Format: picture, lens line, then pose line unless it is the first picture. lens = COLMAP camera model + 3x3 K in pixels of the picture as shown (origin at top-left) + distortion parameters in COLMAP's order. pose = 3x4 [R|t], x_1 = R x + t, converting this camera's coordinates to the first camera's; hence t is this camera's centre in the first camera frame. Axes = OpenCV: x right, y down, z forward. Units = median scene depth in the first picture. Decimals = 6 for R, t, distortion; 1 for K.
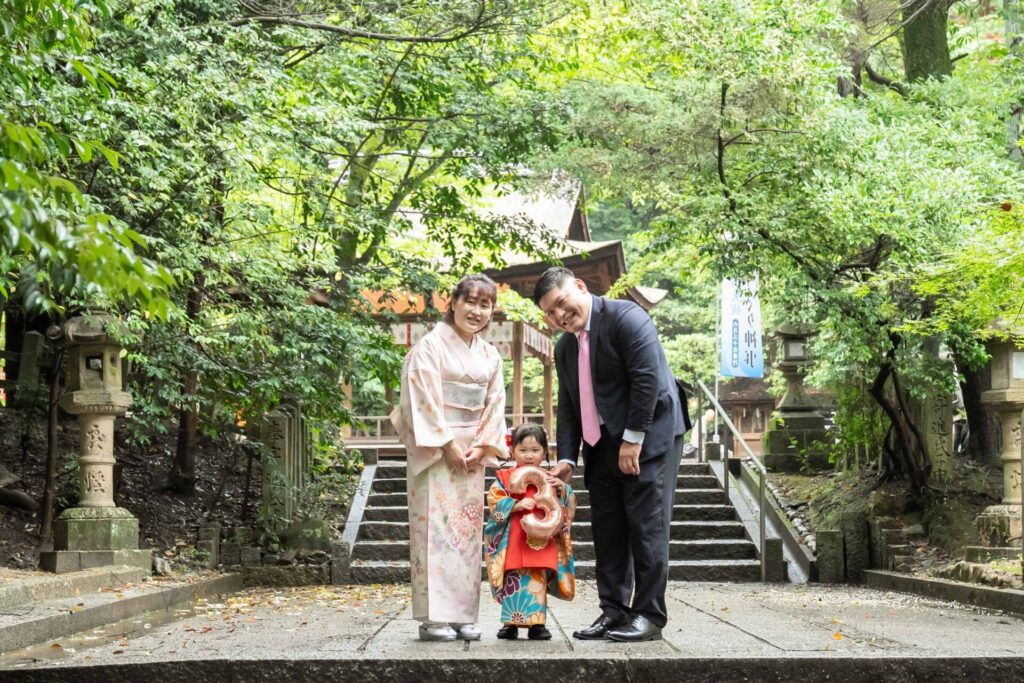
lens RADIAL K [[2573.8, 0, 512.0], [0, 2573.8, 341.5], [0, 0, 1]] dist [-0.042336, -0.447205]
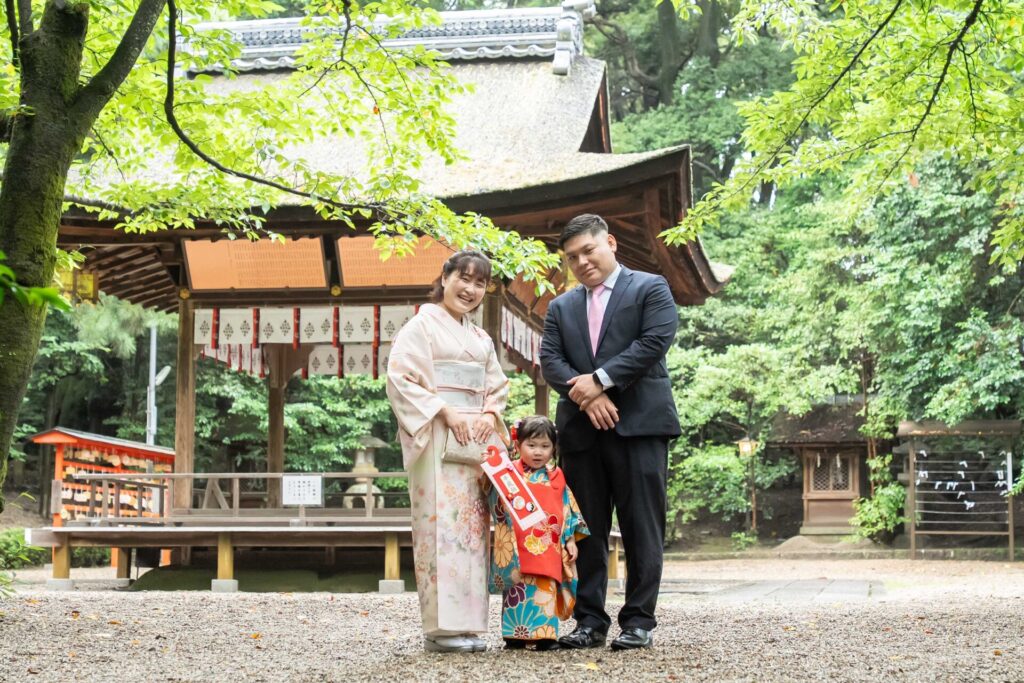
lens RADIAL K [[2166.0, 0, 512.0], [0, 2166.0, 341.5], [0, 0, 1]] dist [0.017800, -0.000562]
pose [[0.999921, 0.006575, 0.010725, 0.002547], [-0.006368, 0.999795, -0.019205, 0.014917], [-0.010849, 0.019135, 0.999758, 0.841578]]
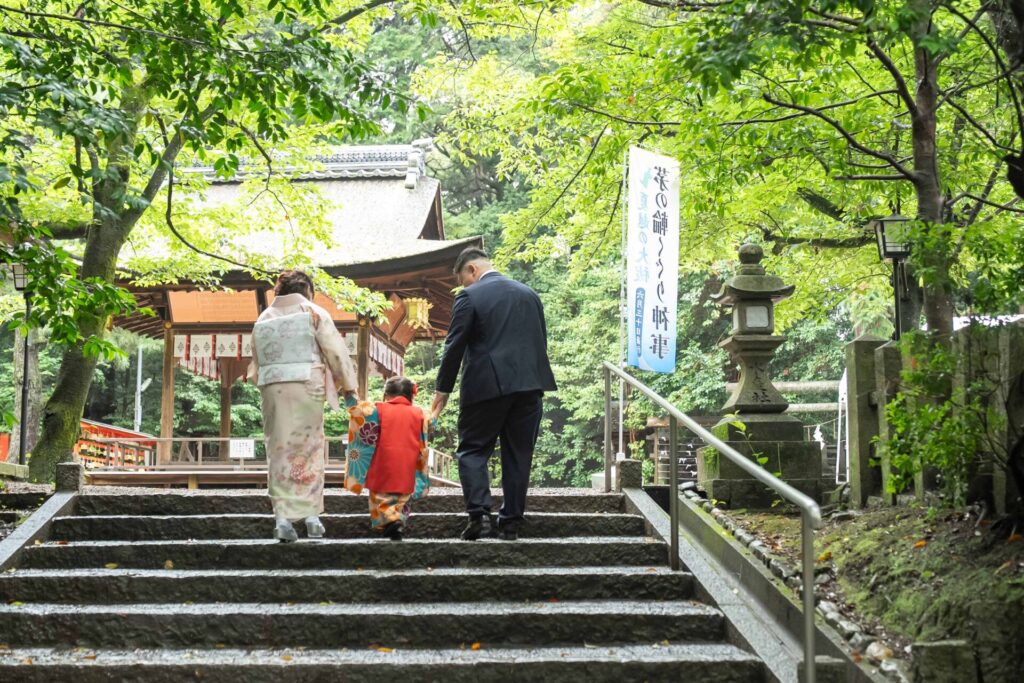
lens RADIAL K [[1770.8, 0, 513.0], [0, 1770.8, 316.7], [0, 0, 1]] dist [0.017366, -0.019814]
pose [[0.997858, 0.014651, 0.063762, 0.023381], [-0.011248, 0.998510, -0.053400, 0.029824], [-0.064450, 0.052568, 0.996535, 0.614084]]
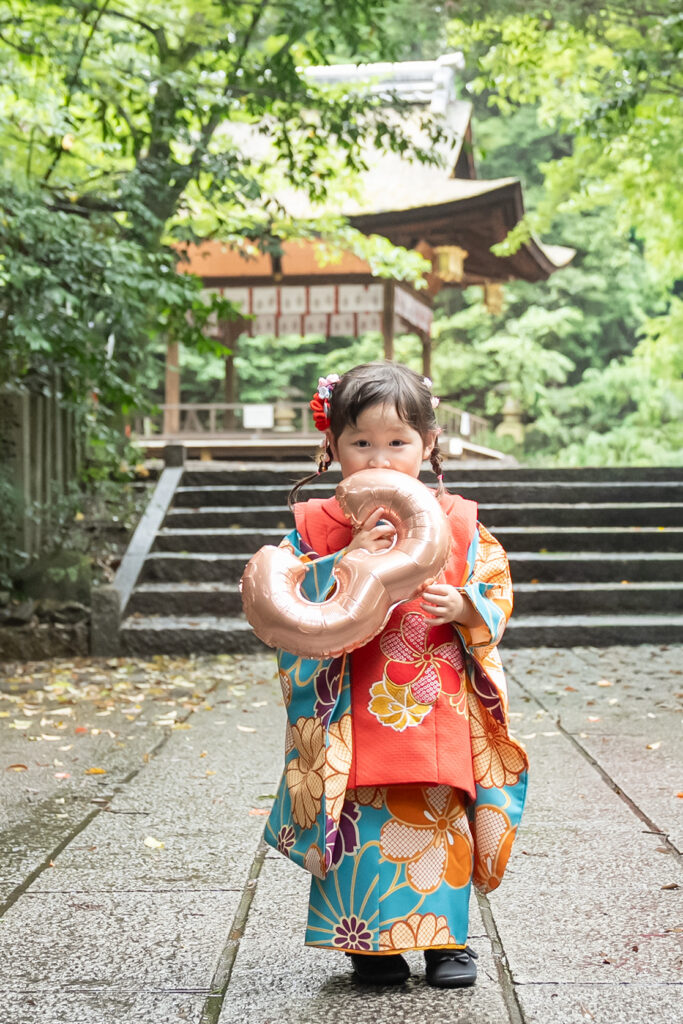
lens RADIAL K [[2573.8, 0, 341.5], [0, 2573.8, 512.0], [0, 0, 1]] dist [-0.042336, -0.447205]
pose [[0.999843, 0.000018, -0.017736, 0.002677], [0.001157, 0.997801, 0.066266, 0.014691], [0.017698, -0.066276, 0.997644, 0.323788]]
